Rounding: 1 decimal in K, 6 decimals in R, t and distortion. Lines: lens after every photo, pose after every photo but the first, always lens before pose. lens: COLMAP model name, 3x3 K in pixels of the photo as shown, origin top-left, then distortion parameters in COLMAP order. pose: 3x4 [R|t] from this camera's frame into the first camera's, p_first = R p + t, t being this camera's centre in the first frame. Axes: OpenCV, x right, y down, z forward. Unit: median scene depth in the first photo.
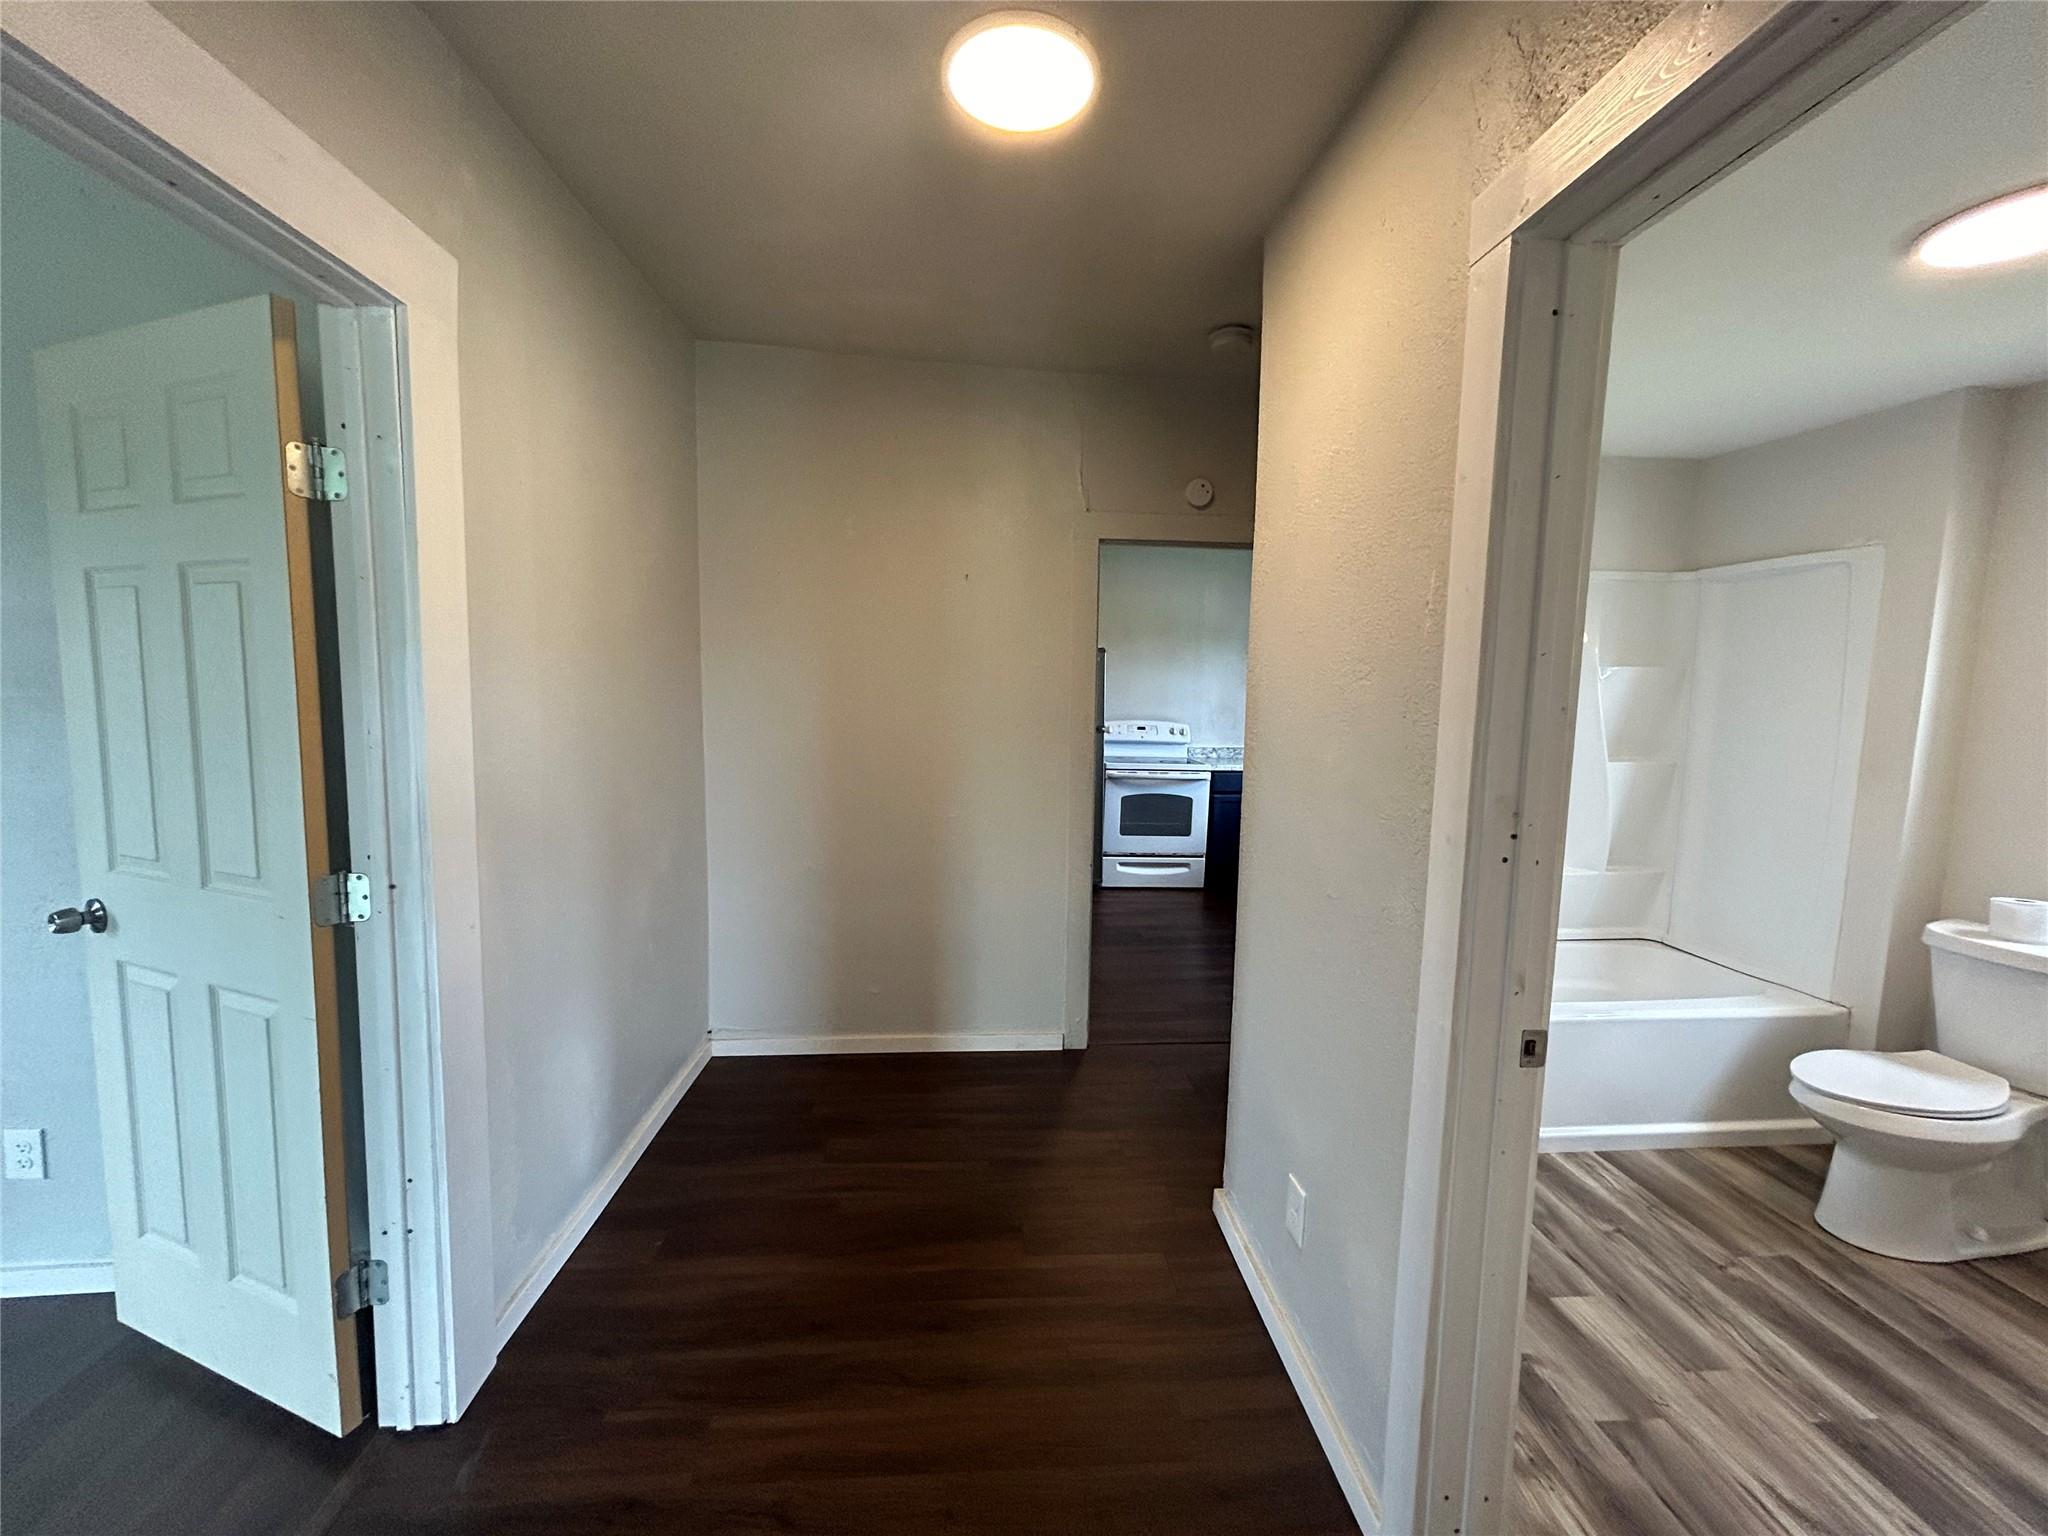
lens RADIAL K [[822.2, 0, 1027.1], [0, 822.2, 766.3], [0, 0, 1]] dist [-0.001438, 0.000368]
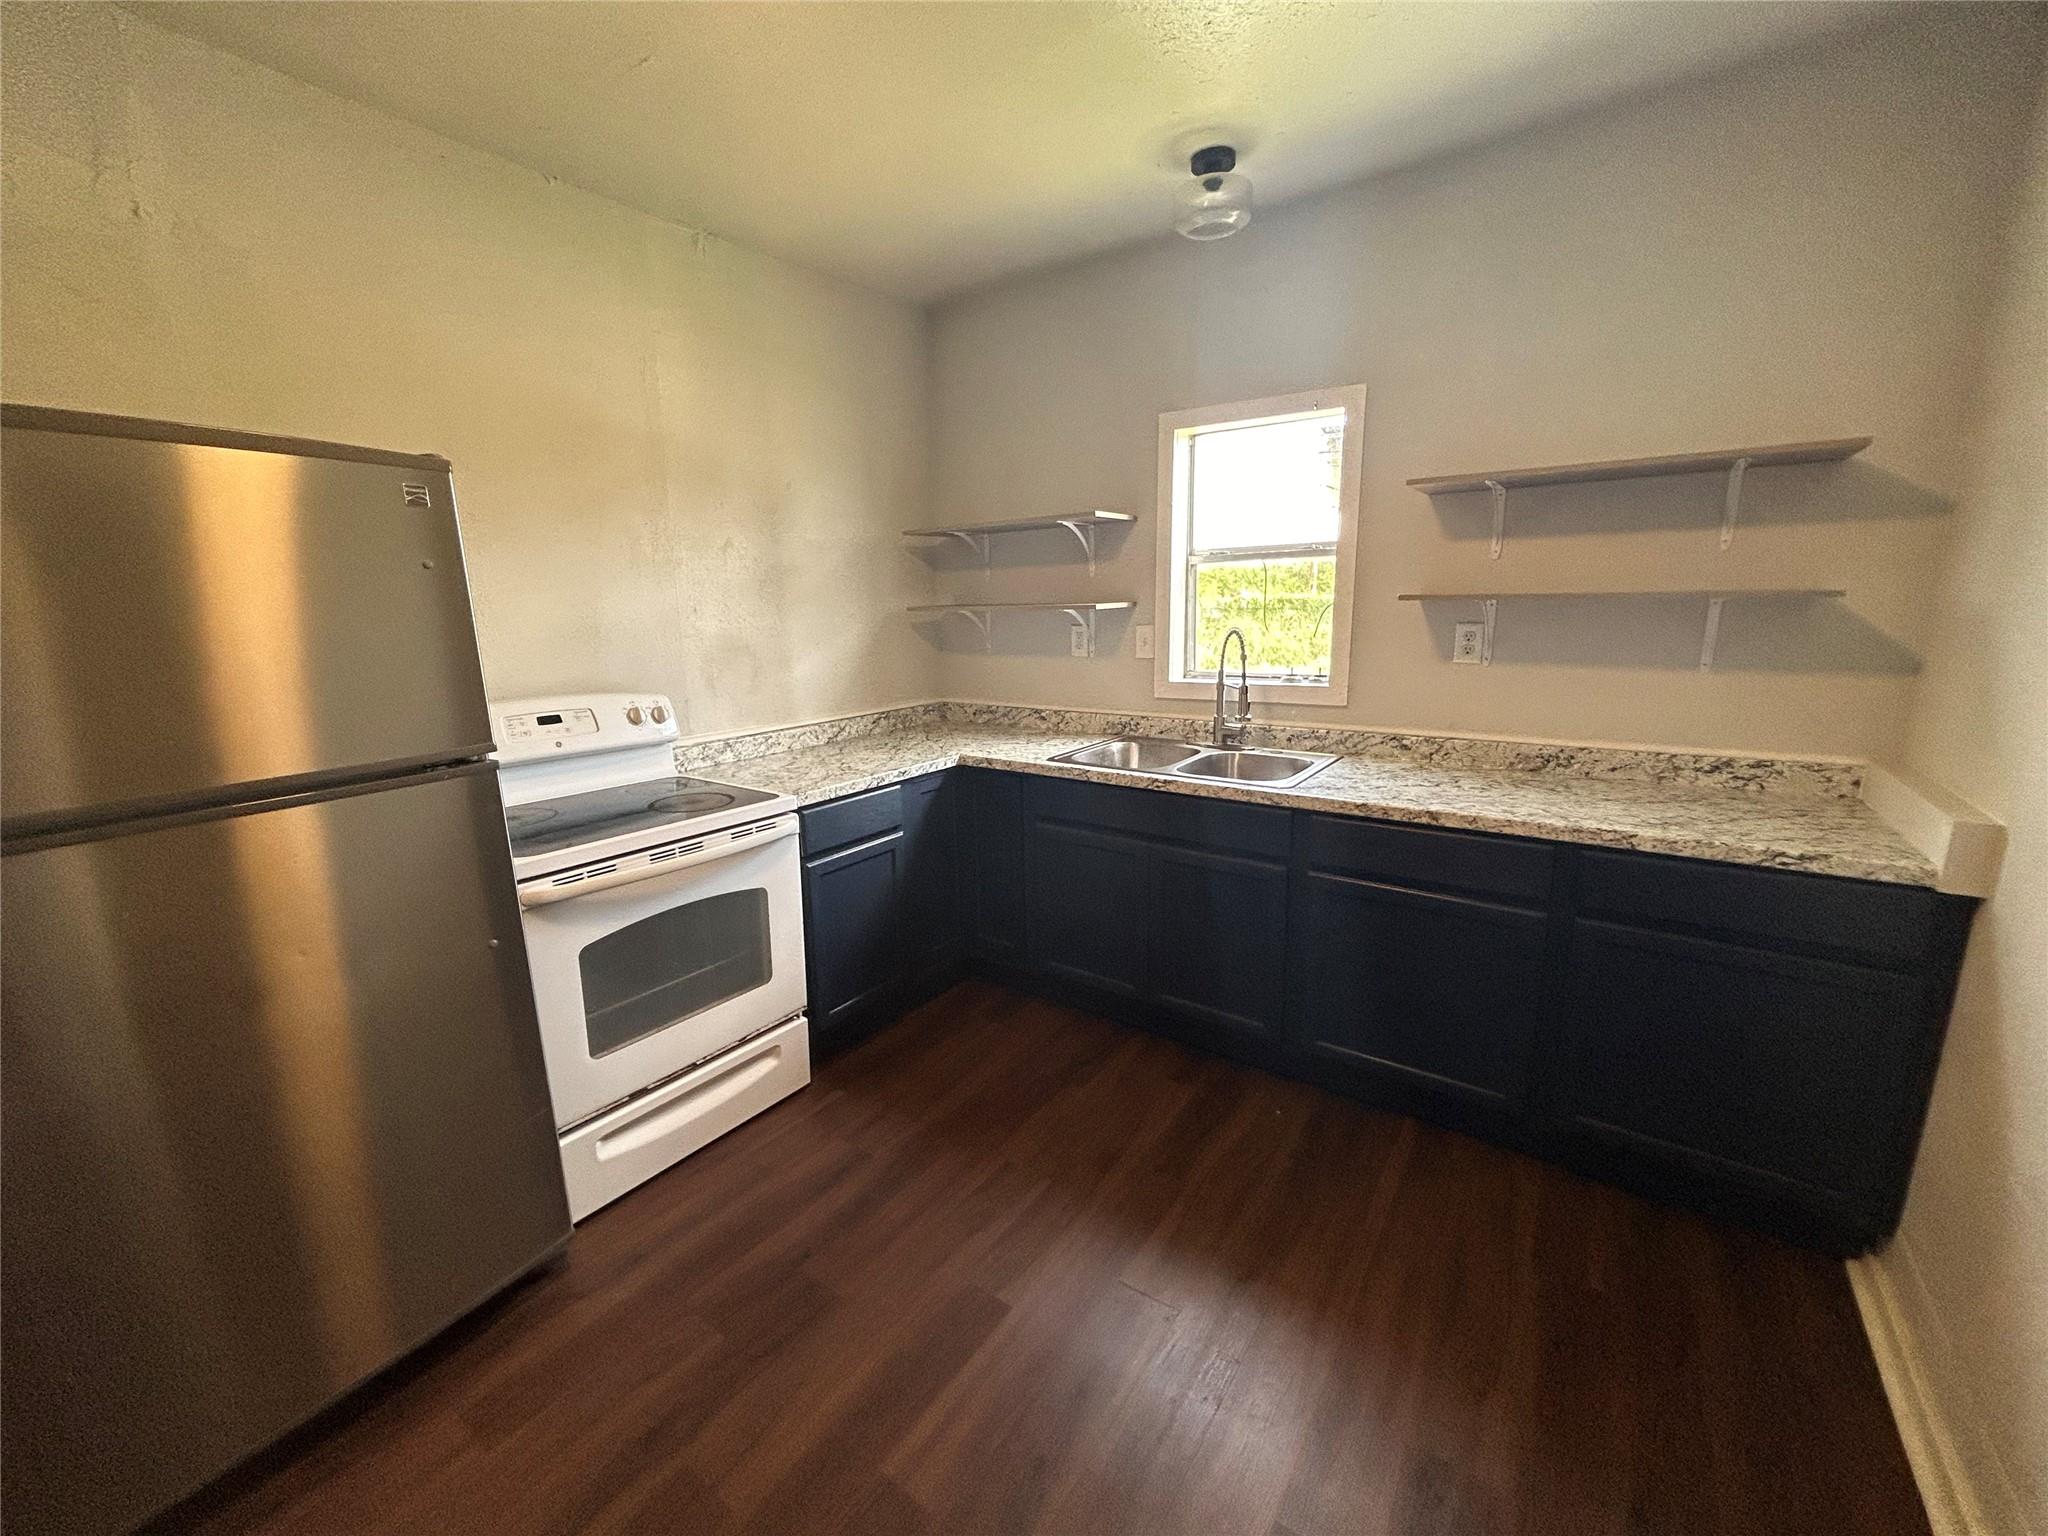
lens RADIAL K [[821.5, 0, 1026.5], [0, 821.5, 765.0], [0, 0, 1]] dist [0.001867, 0.000061]
pose [[0.641362, -0.174476, 0.747137, -0.000780], [0.099146, 0.984482, 0.144793, -0.062762], [-0.760805, -0.018789, 0.648708, 0.649364]]
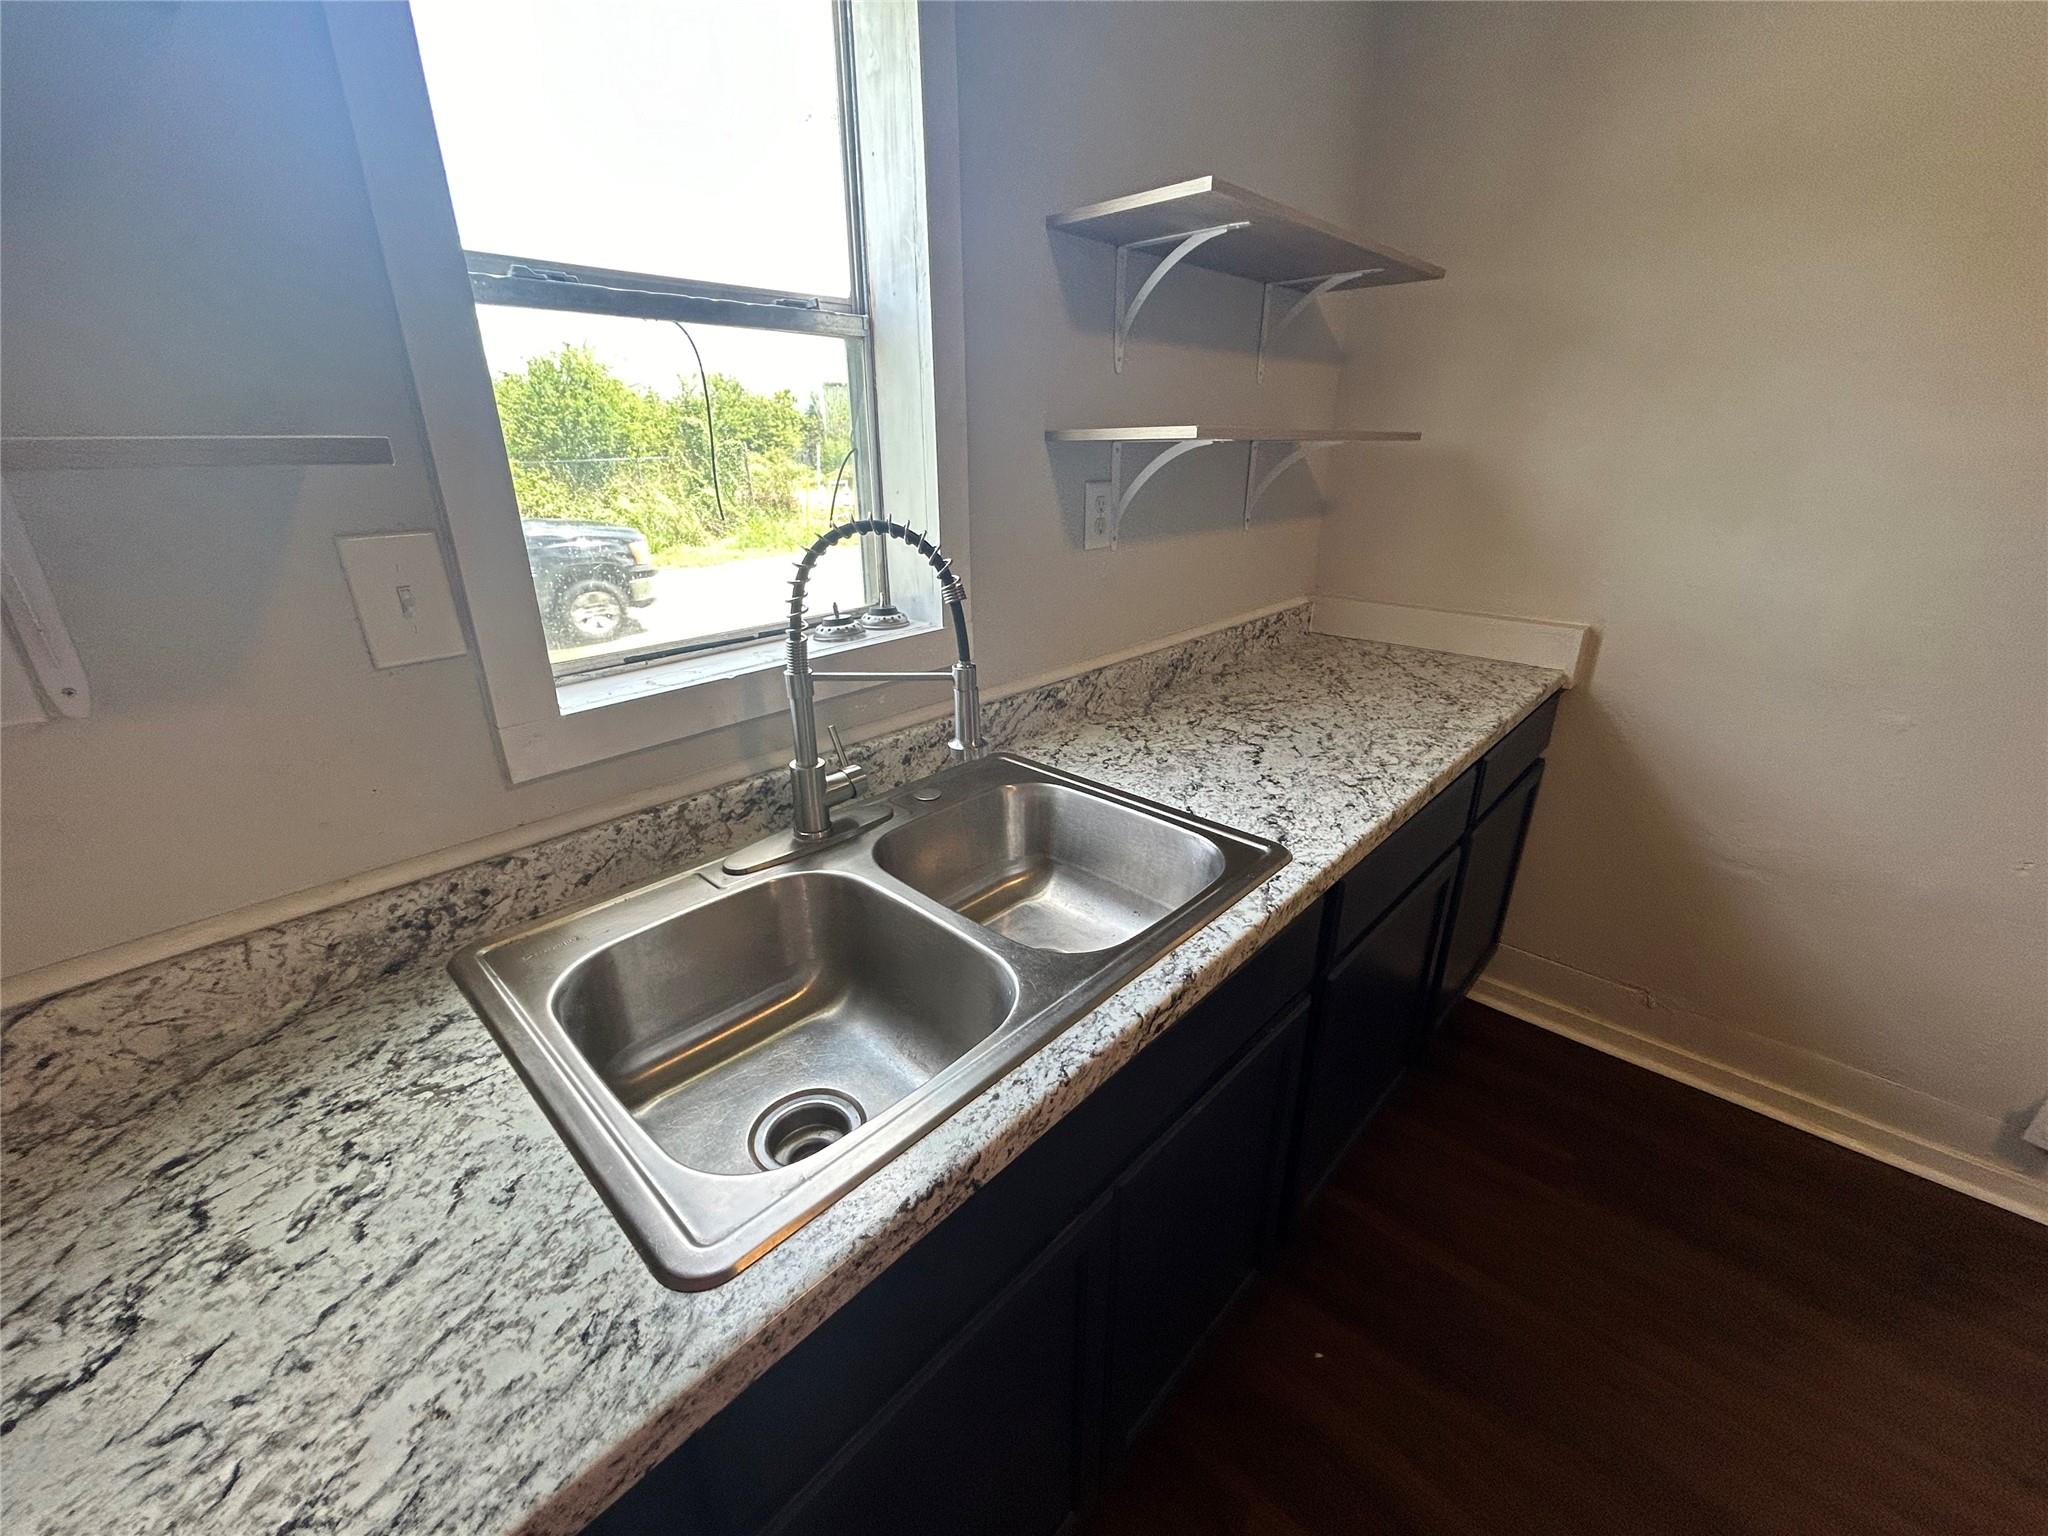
lens RADIAL K [[822.2, 0, 1027.1], [0, 822.2, 766.3], [0, 0, 1]] dist [-0.001438, 0.000368]
pose [[-0.673268, -0.284287, 0.682562, 0.288477], [0.064582, 0.896994, 0.437300, -0.084872], [-0.736572, 0.338502, -0.585557, 0.950841]]
